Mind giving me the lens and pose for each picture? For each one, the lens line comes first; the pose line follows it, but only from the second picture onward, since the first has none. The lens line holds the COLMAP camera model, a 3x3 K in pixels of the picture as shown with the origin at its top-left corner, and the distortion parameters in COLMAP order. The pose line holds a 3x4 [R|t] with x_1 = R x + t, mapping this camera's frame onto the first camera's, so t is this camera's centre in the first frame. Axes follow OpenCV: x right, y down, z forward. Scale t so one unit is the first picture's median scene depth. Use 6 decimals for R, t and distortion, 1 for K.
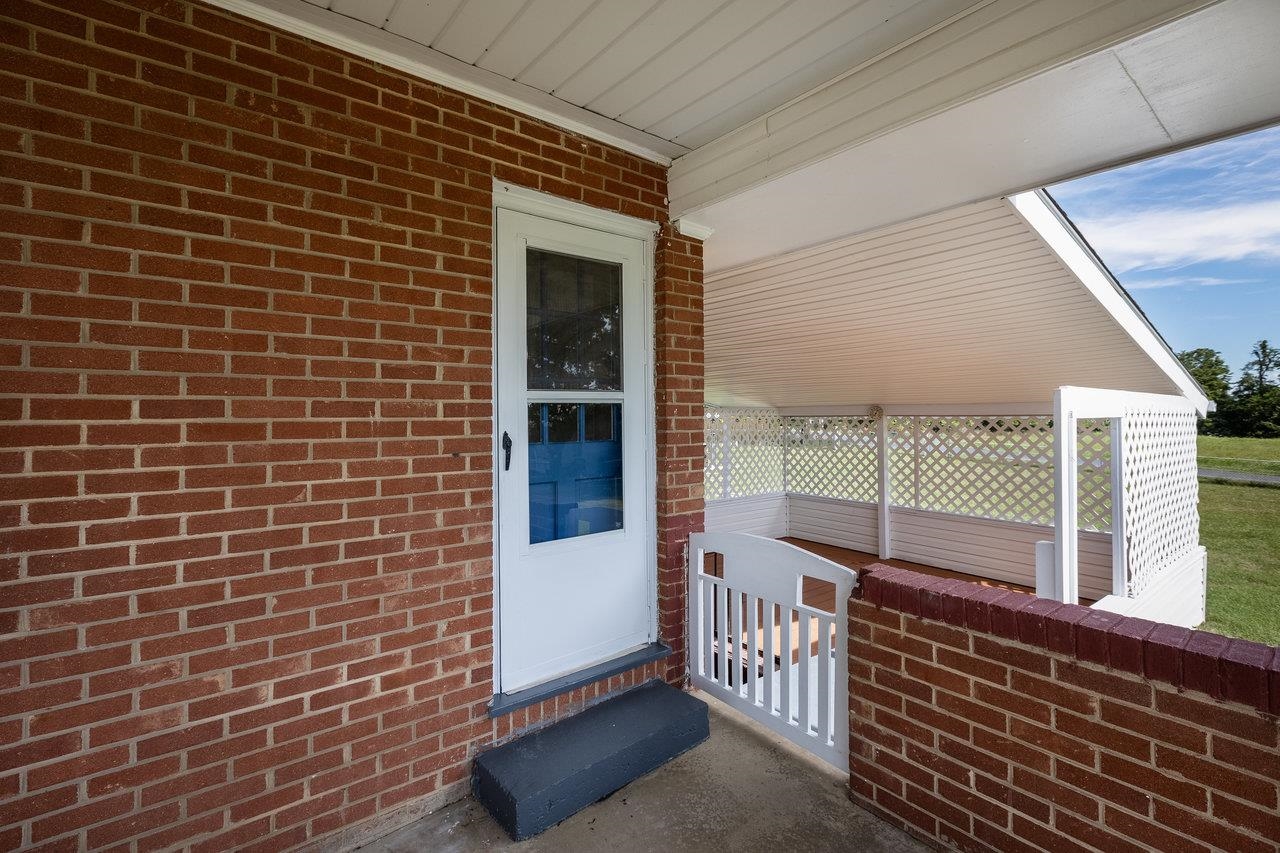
lens RADIAL K [[591.2, 0, 631.6], [0, 591.2, 415.3], [0, 0, 1]] dist [0.012473, -0.002742]
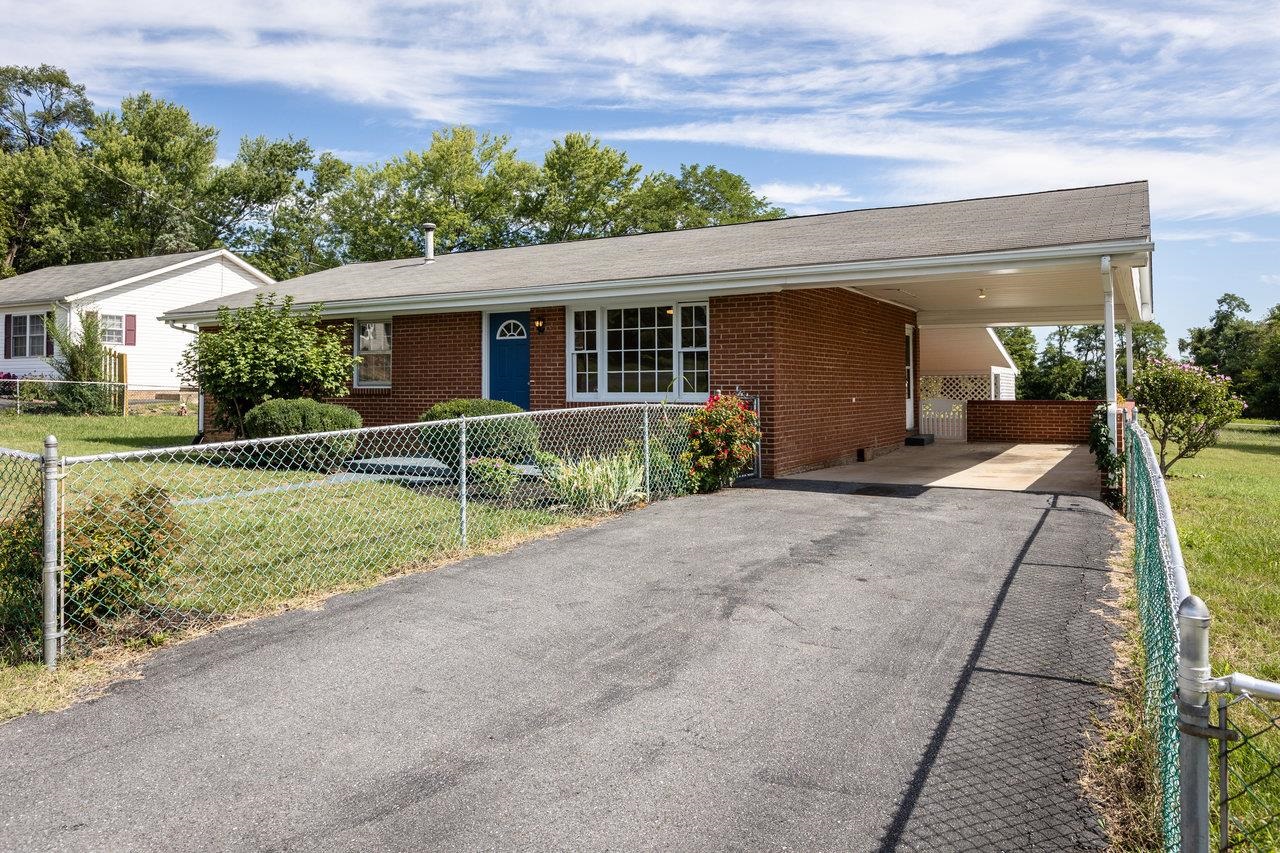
lens RADIAL K [[889.6, 0, 617.3], [0, 889.6, 360.3], [0, 0, 1]] dist [0.002621, -0.000315]
pose [[0.941102, 0.021198, 0.337457, -0.124058], [-0.013319, 0.999582, -0.025646, 0.003340], [-0.337859, 0.019641, 0.940992, -0.128682]]
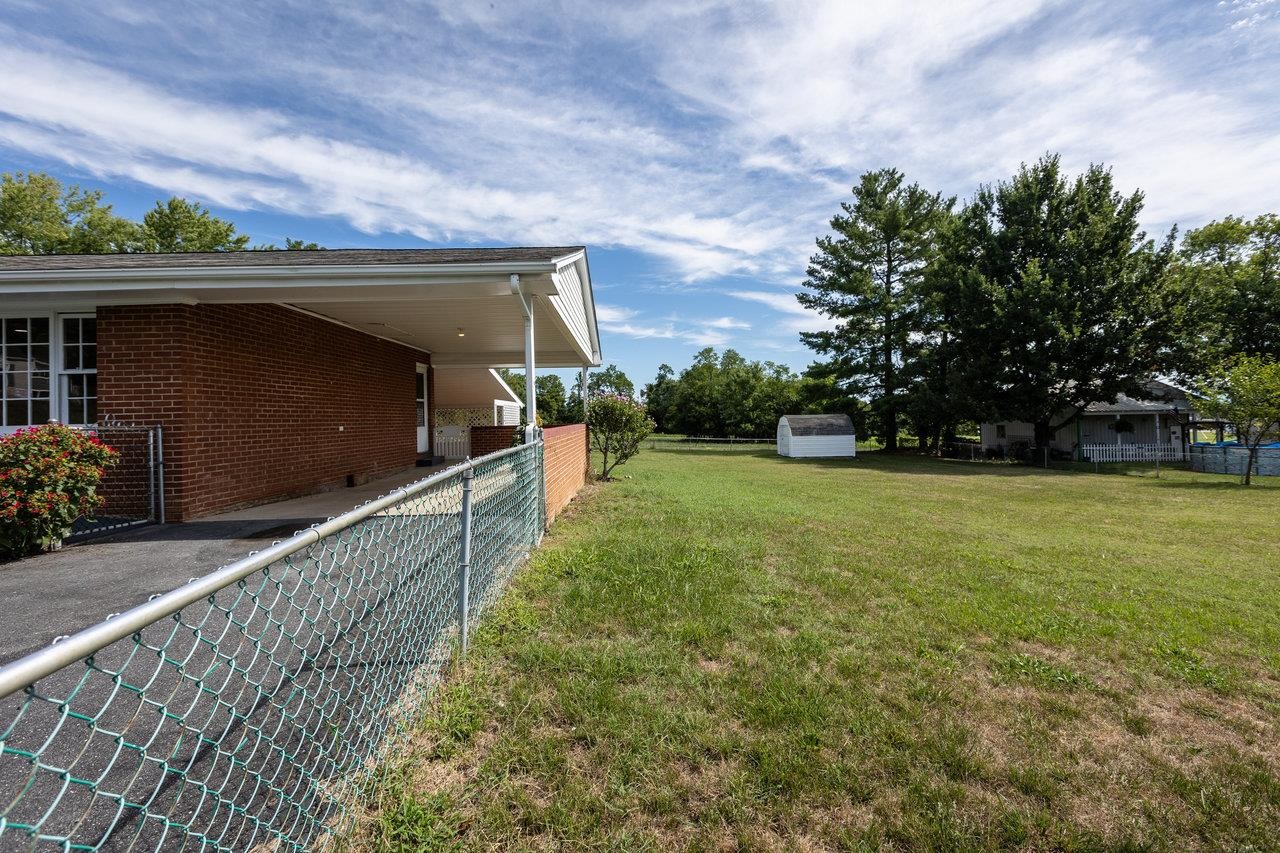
lens RADIAL K [[591.2, 0, 642.9], [0, 591.2, 419.2], [0, 0, 1]] dist [0.012473, -0.002742]
pose [[0.616102, -0.003850, 0.787657, -0.084639], [0.007615, 0.999970, -0.001068, 0.004525], [-0.787630, 0.006656, 0.616113, -0.106515]]
